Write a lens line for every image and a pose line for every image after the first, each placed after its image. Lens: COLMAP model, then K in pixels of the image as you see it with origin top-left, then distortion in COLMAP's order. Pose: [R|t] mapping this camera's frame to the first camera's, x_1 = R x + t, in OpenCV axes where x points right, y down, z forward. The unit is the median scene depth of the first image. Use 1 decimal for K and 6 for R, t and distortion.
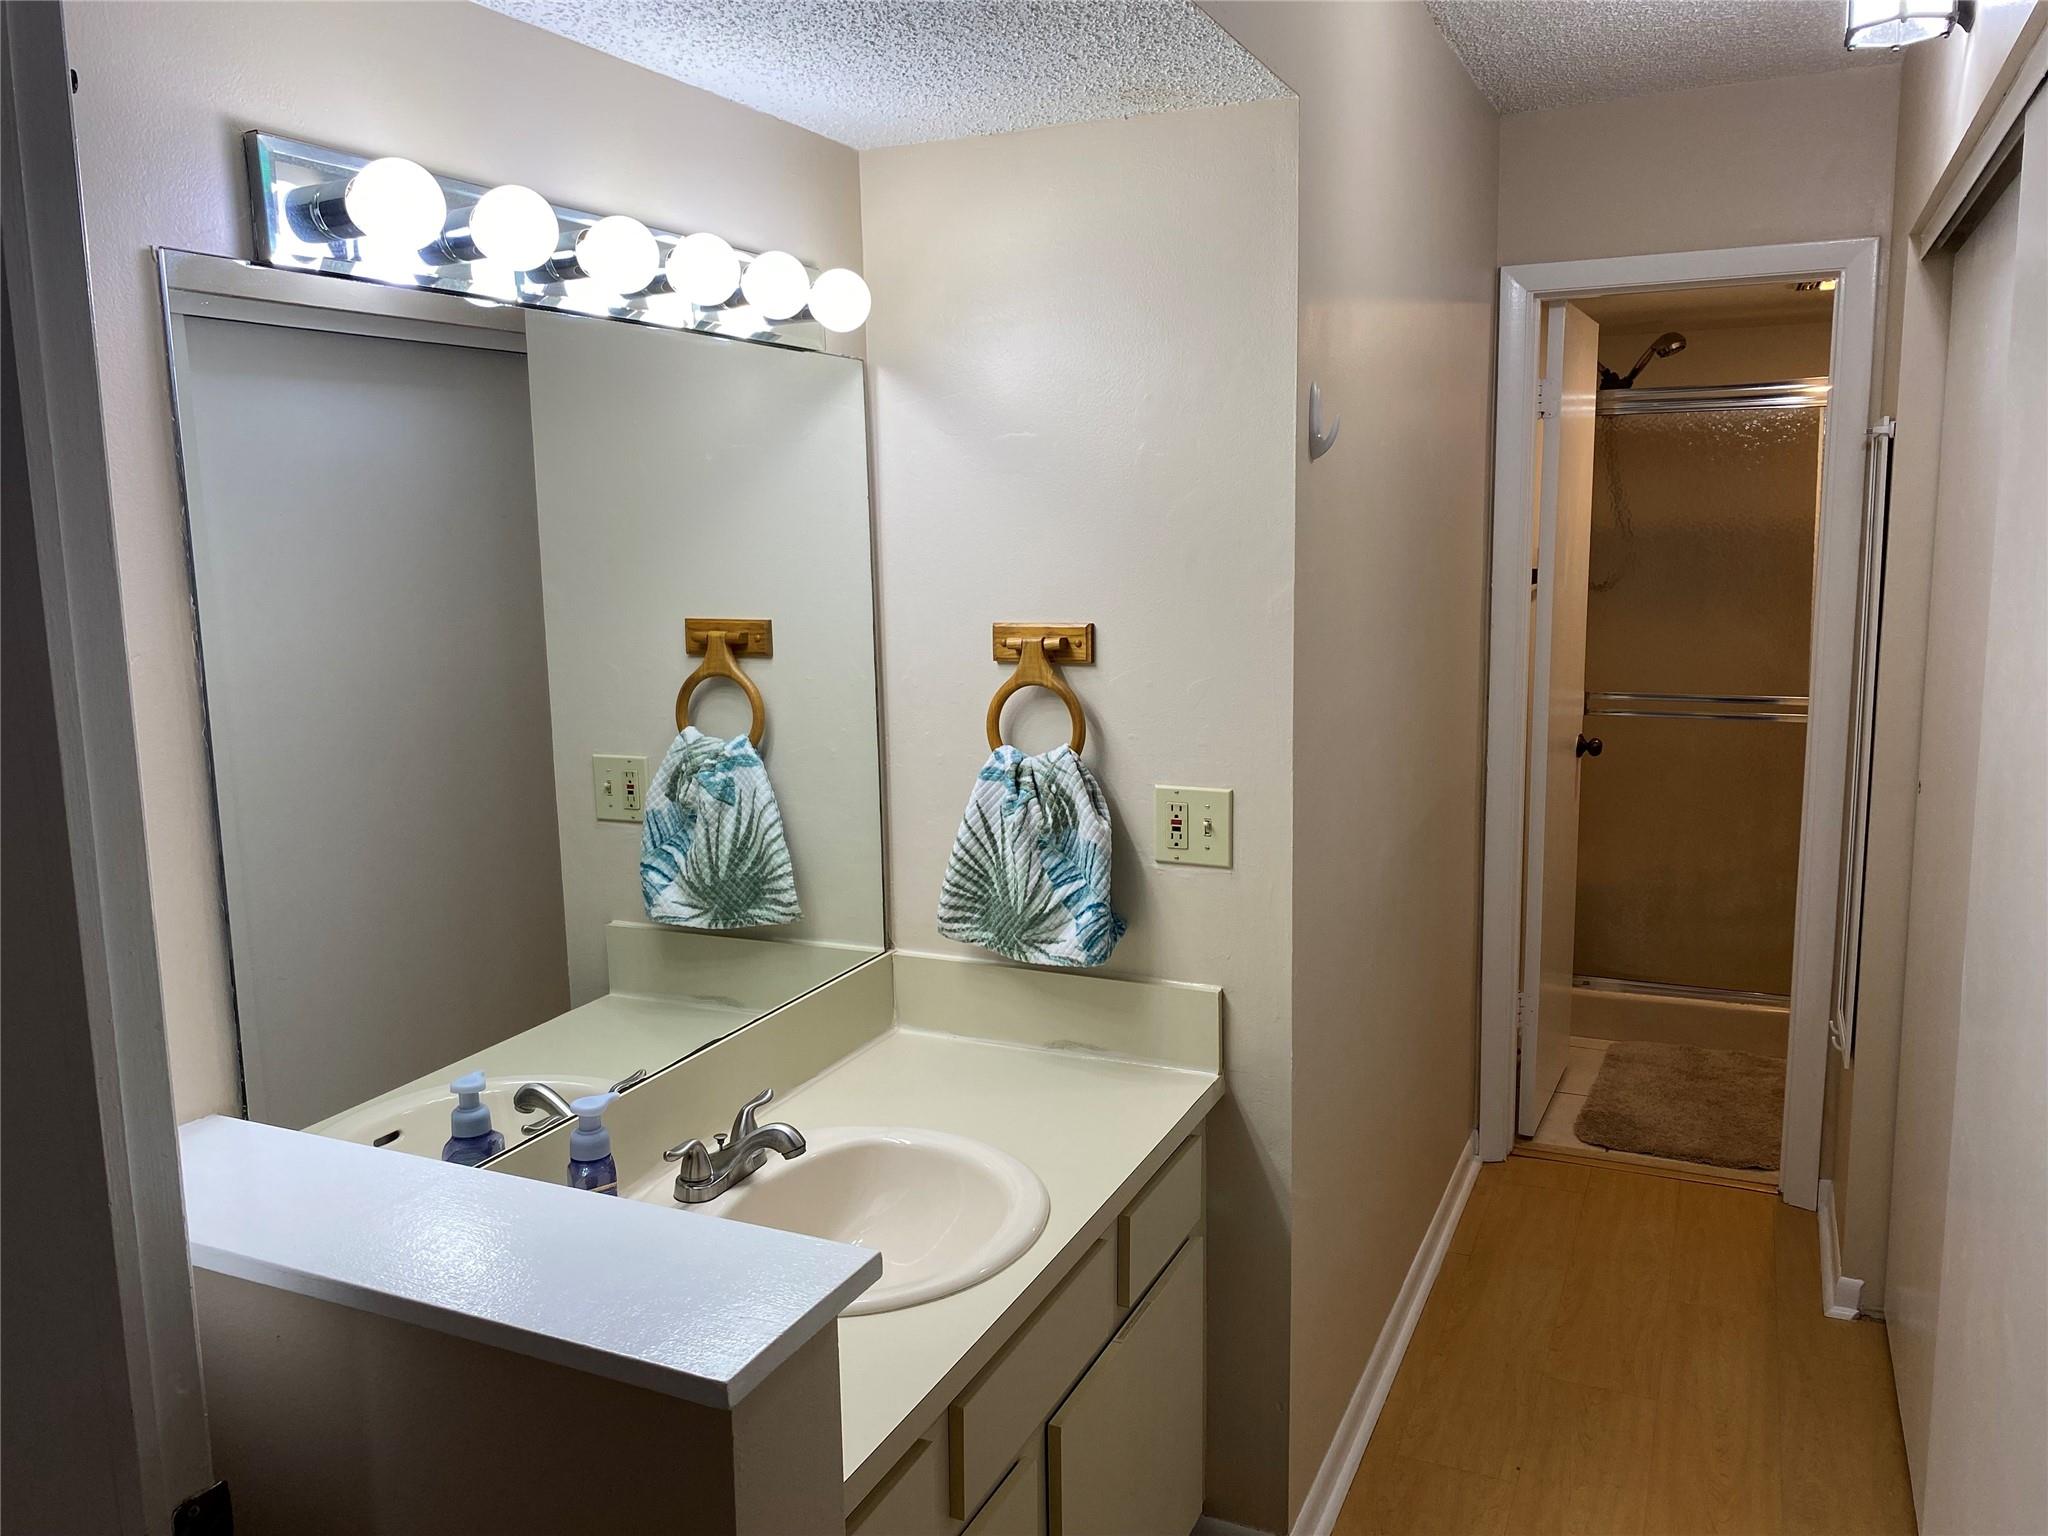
lens RADIAL K [[1557.2, 0, 1021.1], [0, 1557.2, 769.4], [0, 0, 1]] dist [0.046588, -0.049971]
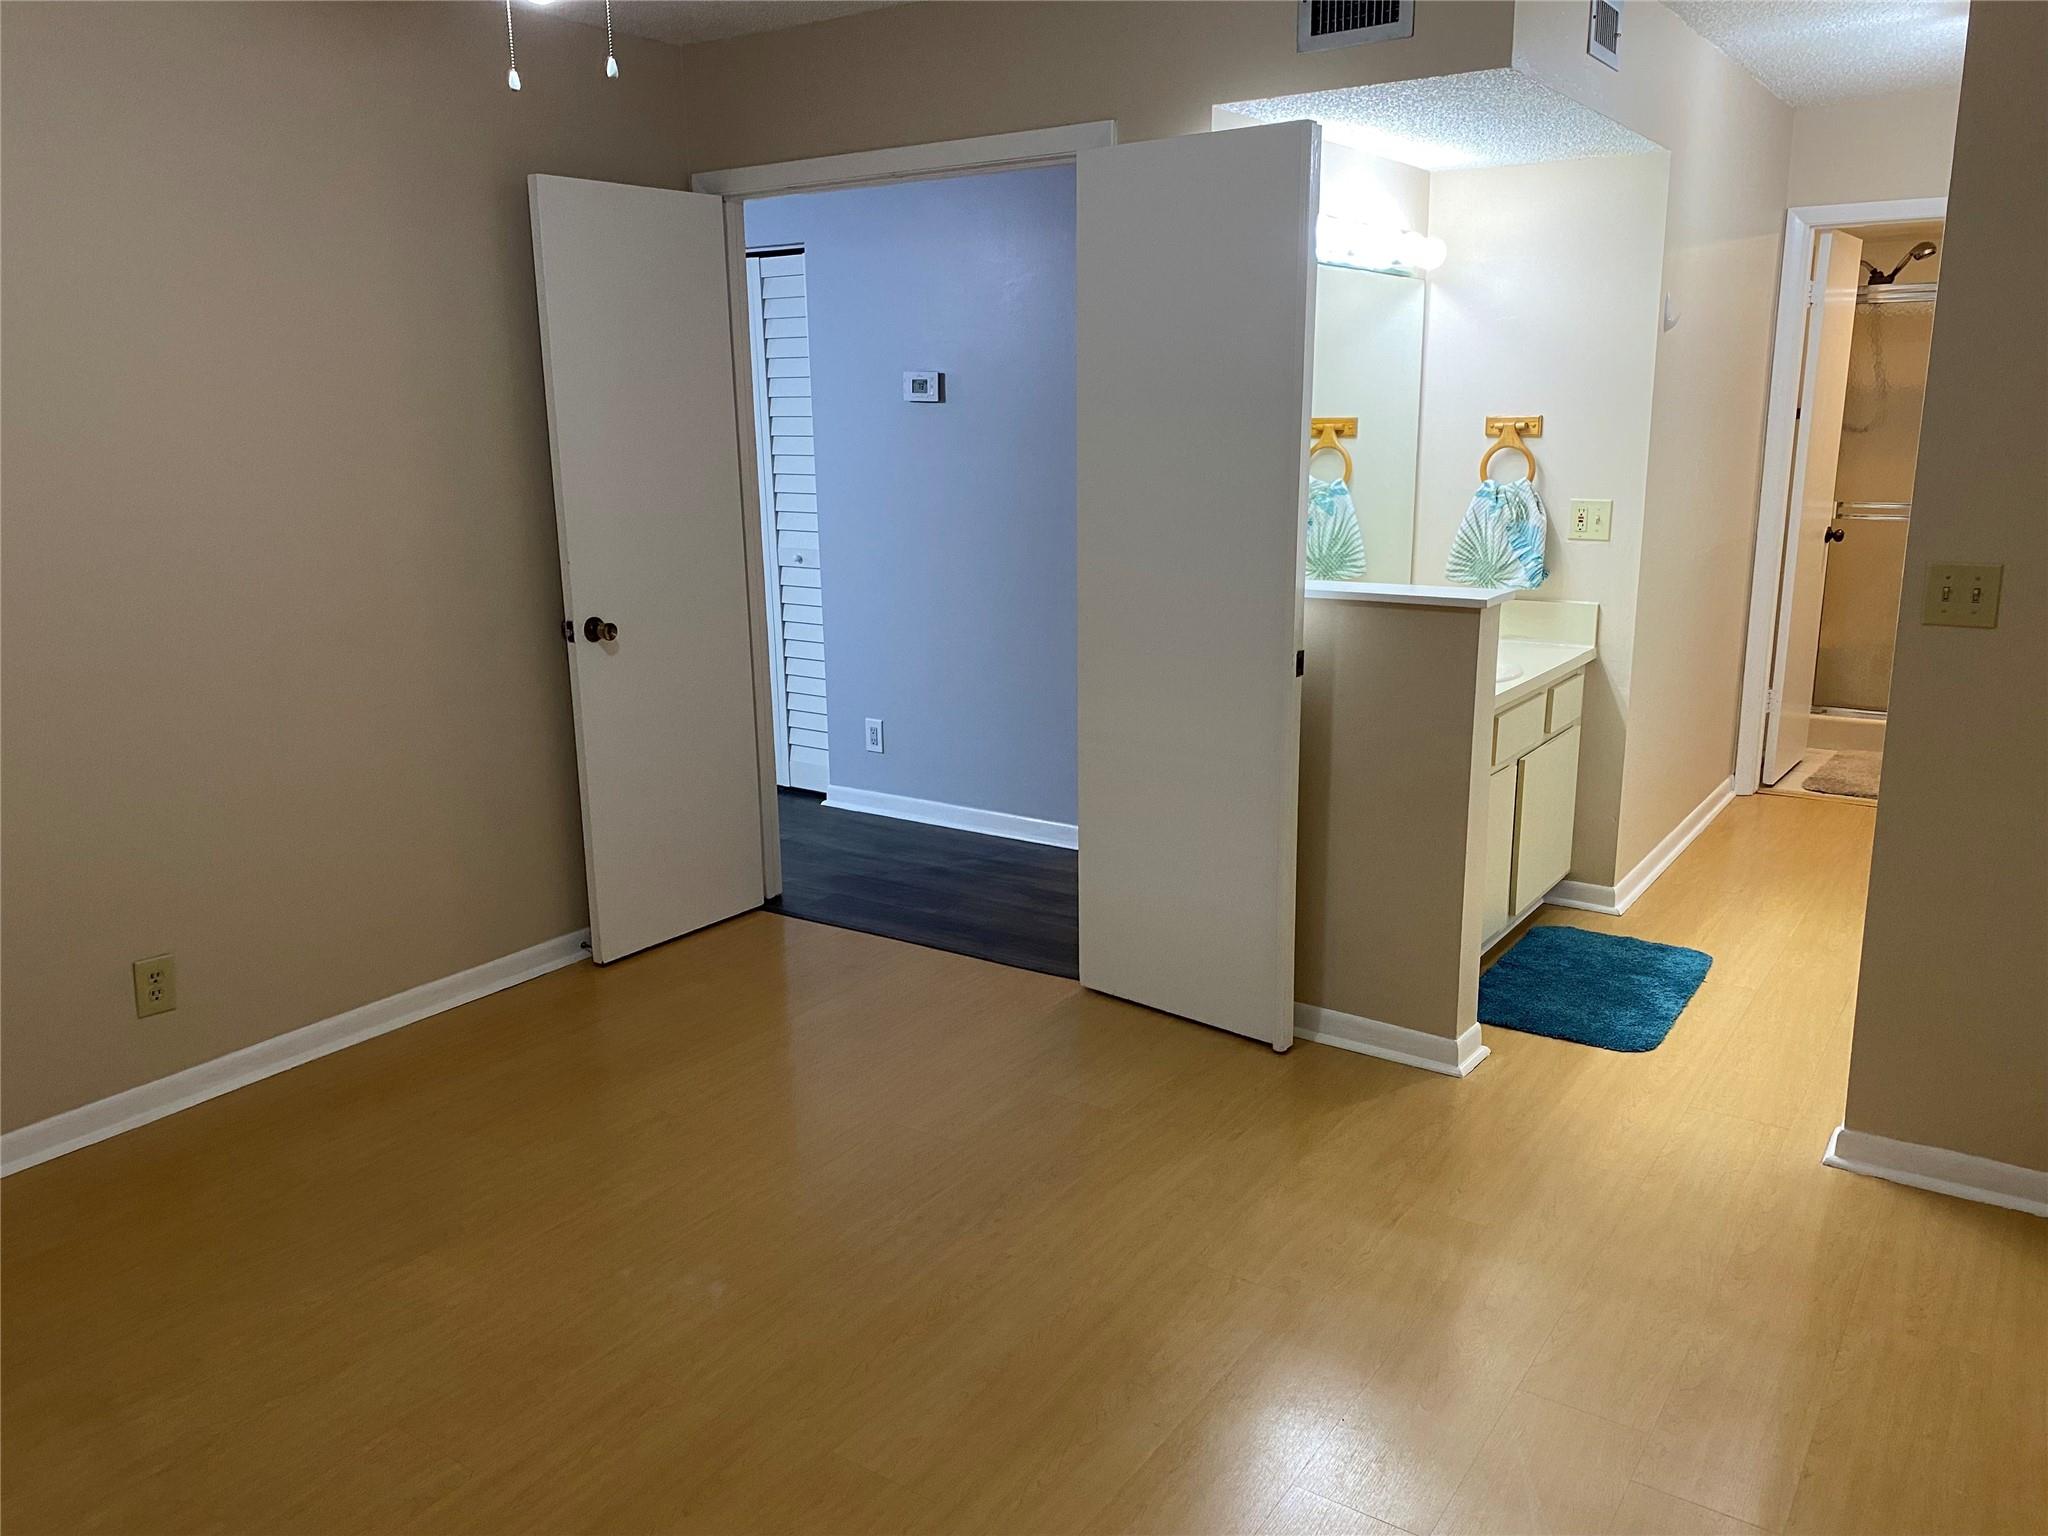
lens RADIAL K [[1557.2, 0, 1028.4], [0, 1557.2, 775.2], [0, 0, 1]] dist [0.046588, -0.049971]
pose [[0.987174, 0.044389, -0.153353, -0.262916], [-0.033249, 0.996669, 0.074462, 0.226283], [0.156148, -0.068408, 0.985362, -1.050118]]
